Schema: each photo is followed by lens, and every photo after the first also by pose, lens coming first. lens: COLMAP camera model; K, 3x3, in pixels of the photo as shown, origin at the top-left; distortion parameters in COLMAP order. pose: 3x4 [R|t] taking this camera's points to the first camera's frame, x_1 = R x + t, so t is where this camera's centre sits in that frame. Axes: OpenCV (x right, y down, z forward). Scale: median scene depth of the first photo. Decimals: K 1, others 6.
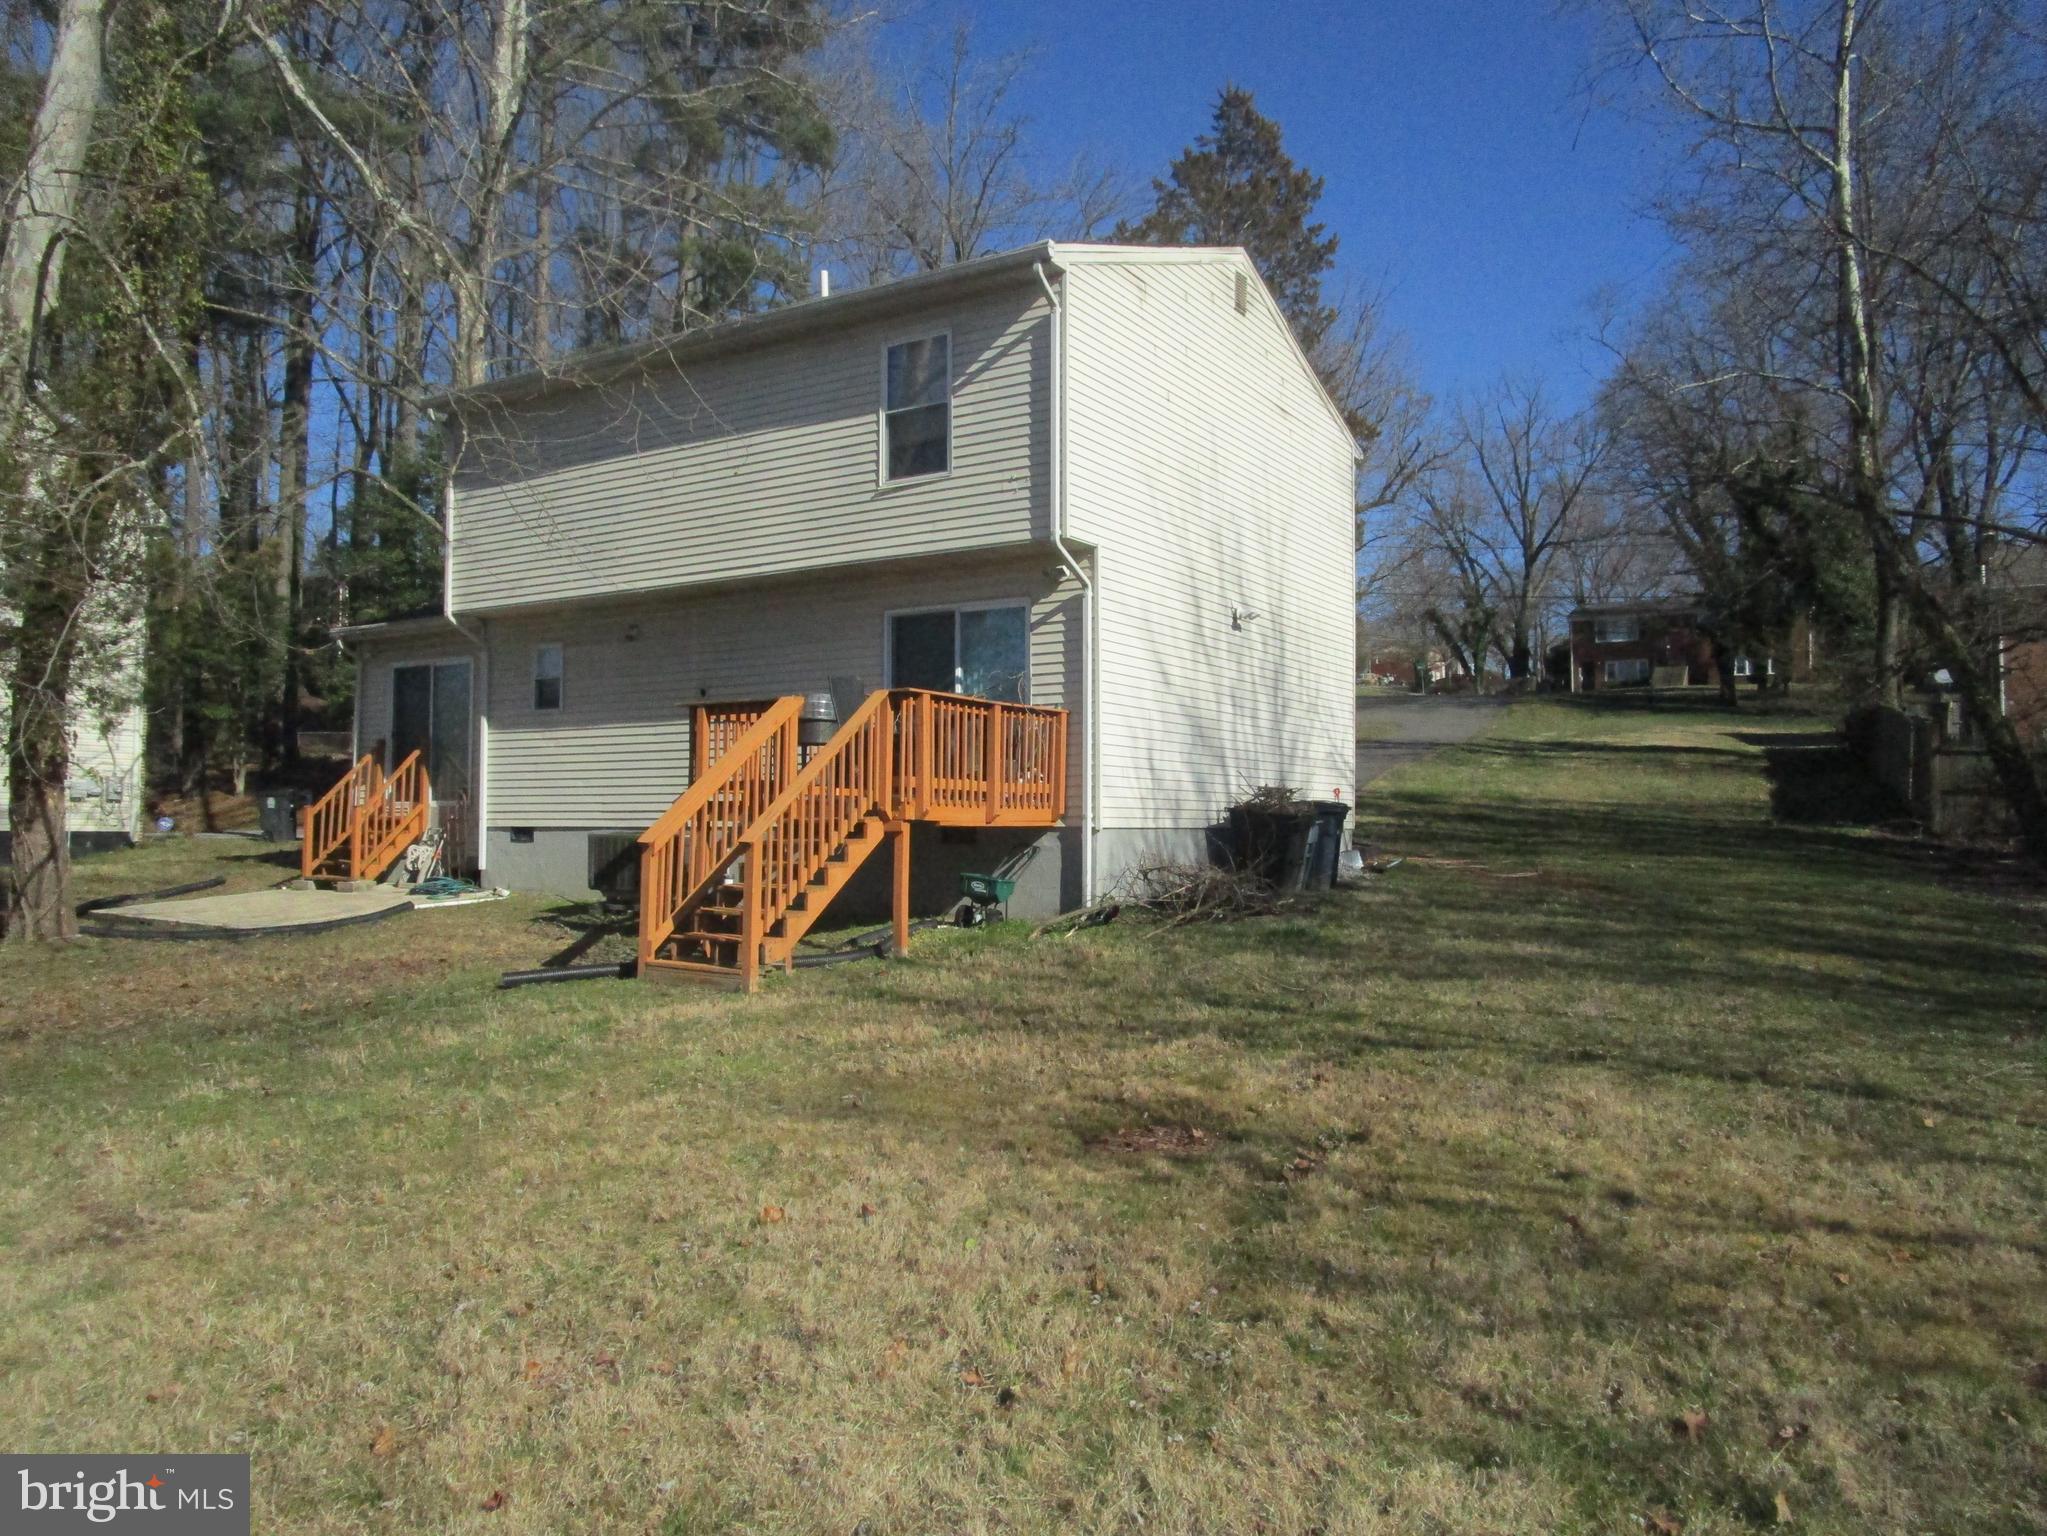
lens RADIAL K [[1461.7, 0, 1018.4], [0, 1461.7, 770.6], [0, 0, 1]] dist [-0.025715, 0.009639]
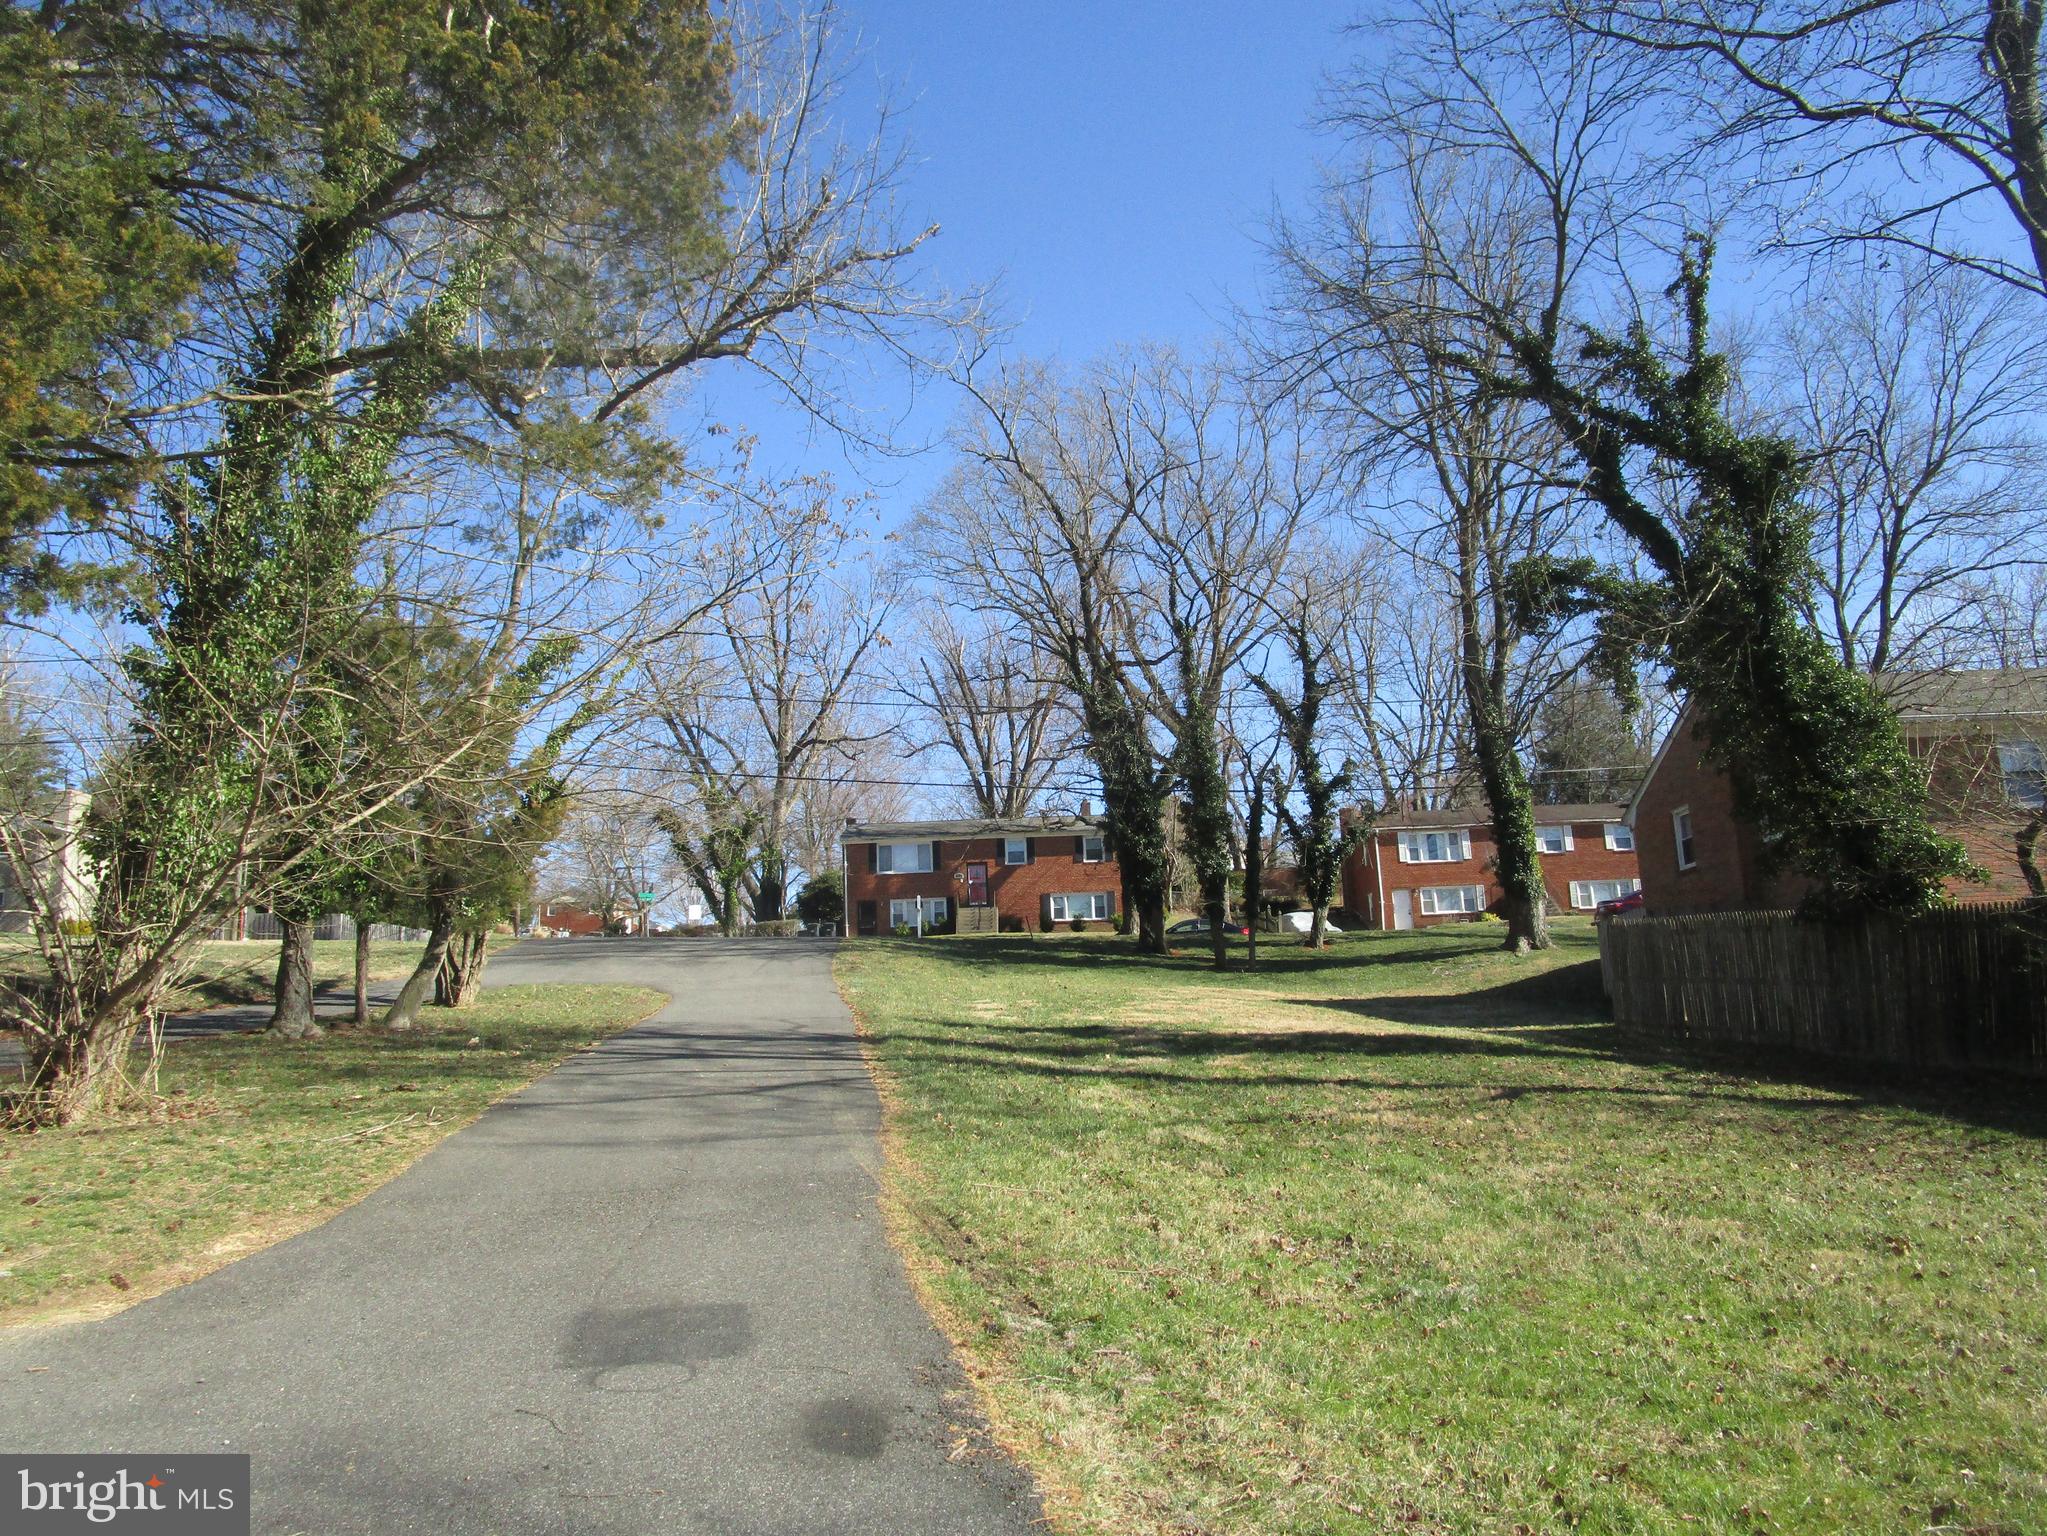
lens RADIAL K [[1461.7, 0, 1018.4], [0, 1461.7, 770.6], [0, 0, 1]] dist [-0.025715, 0.009639]
pose [[0.847873, 0.073309, 0.525107, 0.330759], [0.021606, 0.984795, -0.172370, -0.053620], [-0.529759, 0.157494, 0.833397, 1.702259]]
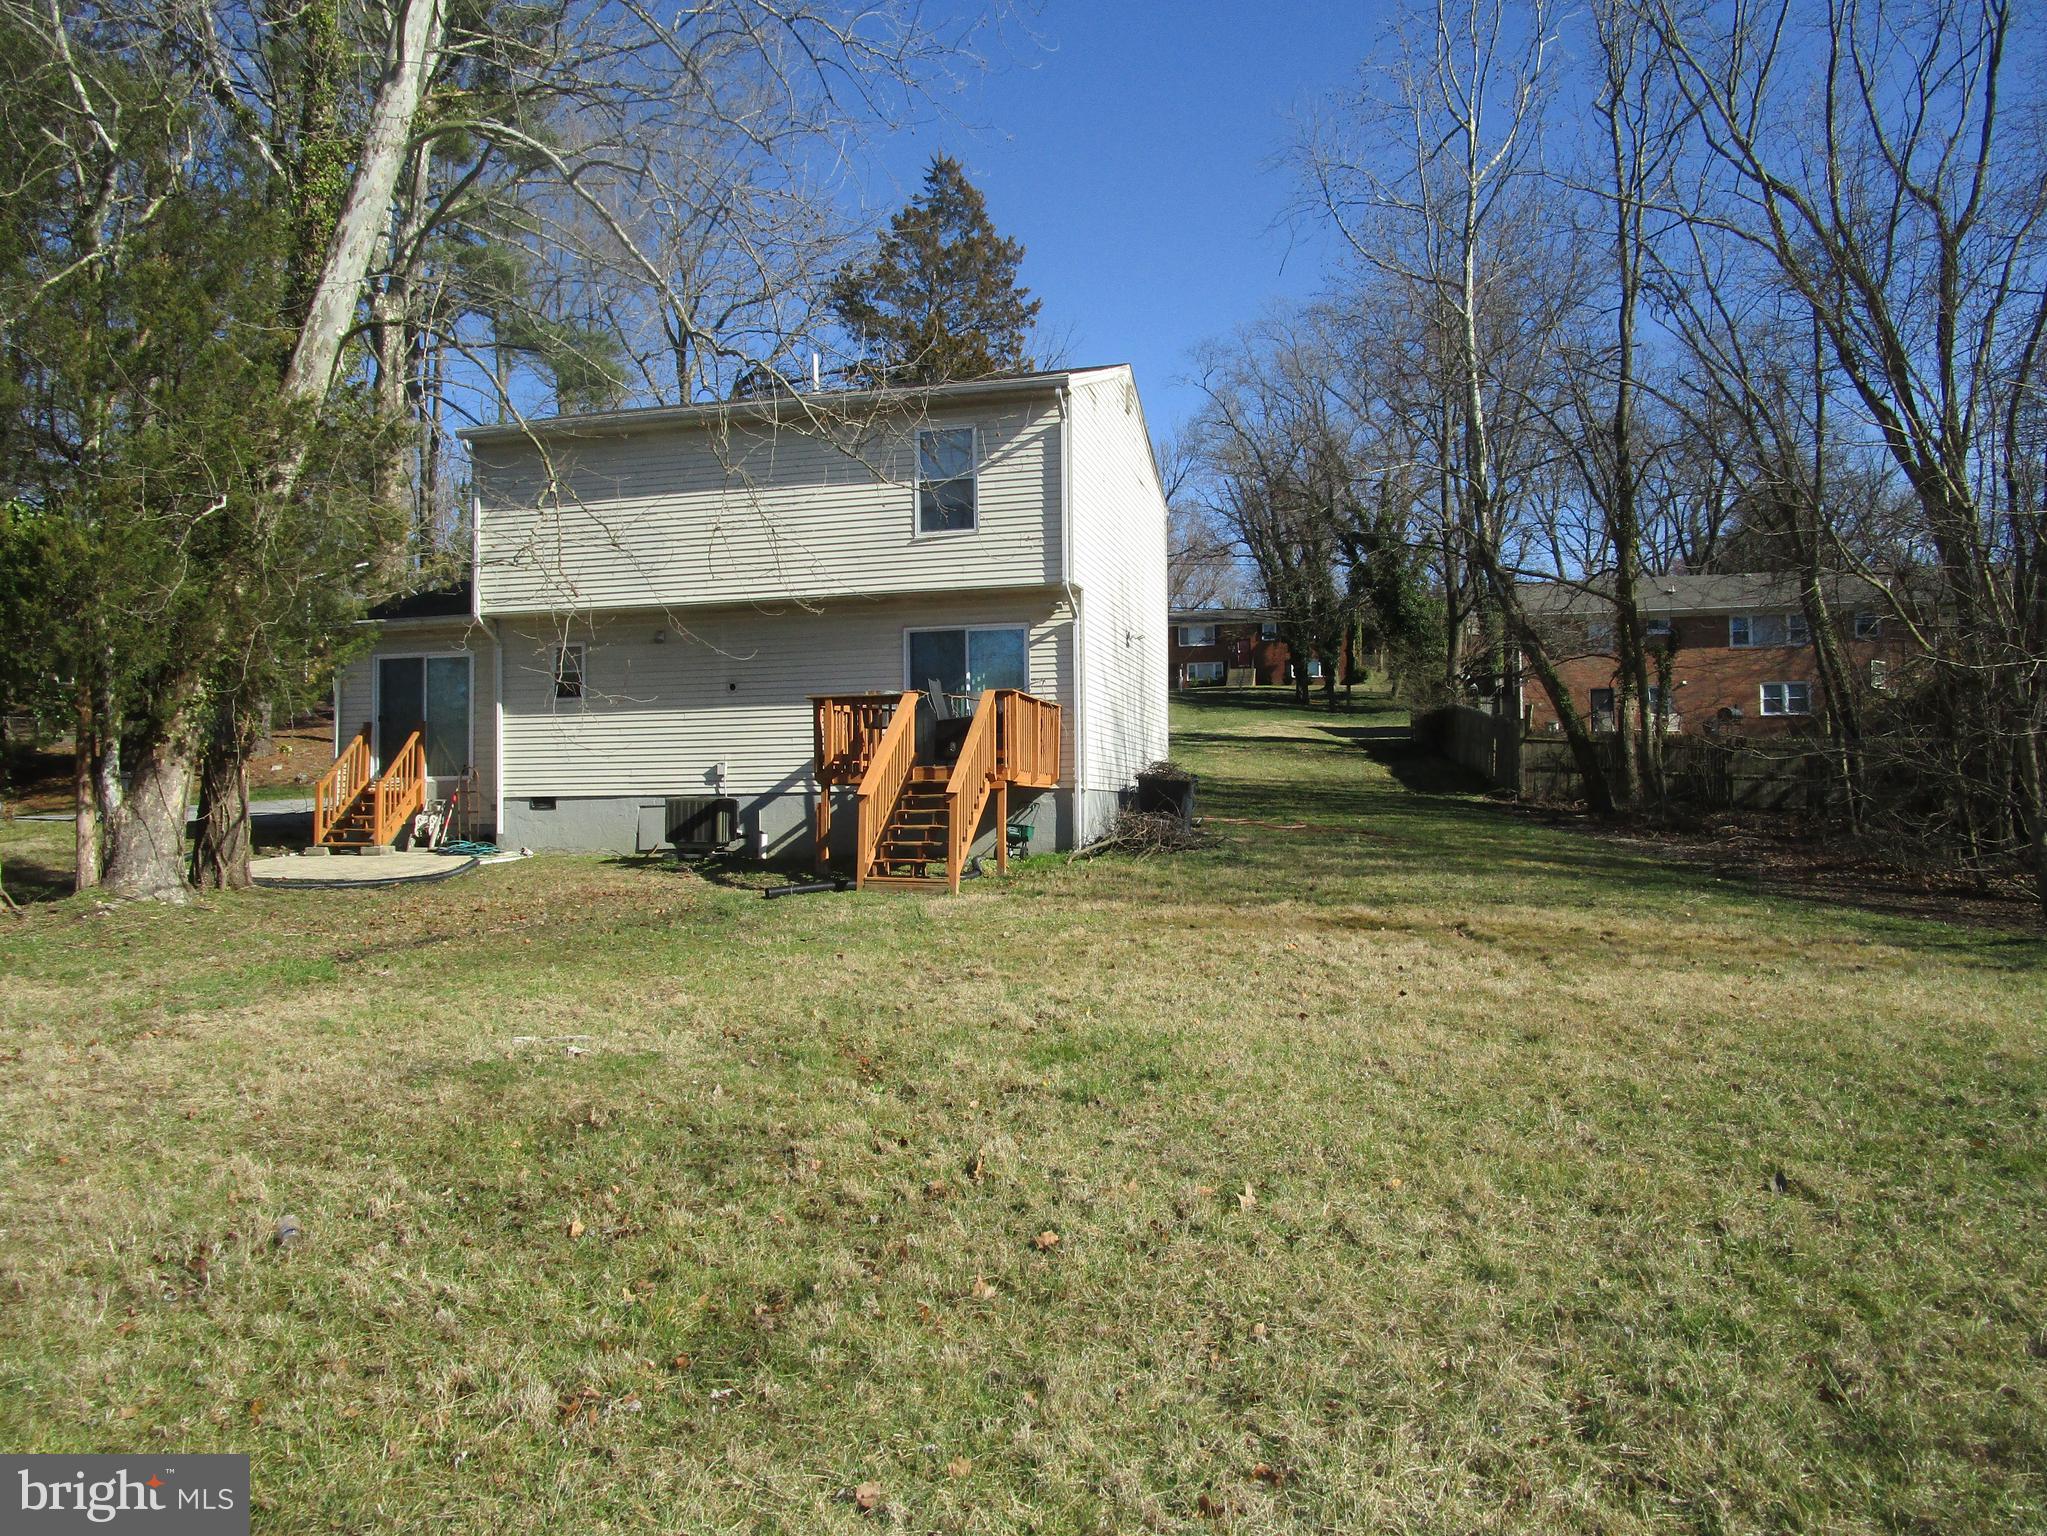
lens RADIAL K [[1461.7, 0, 1018.4], [0, 1461.7, 770.6], [0, 0, 1]] dist [-0.025715, 0.009639]
pose [[0.953514, -0.001586, 0.301343, -0.329280], [-0.000251, 0.999982, 0.006056, 0.010049], [-0.301348, -0.005851, 0.953496, -0.248291]]
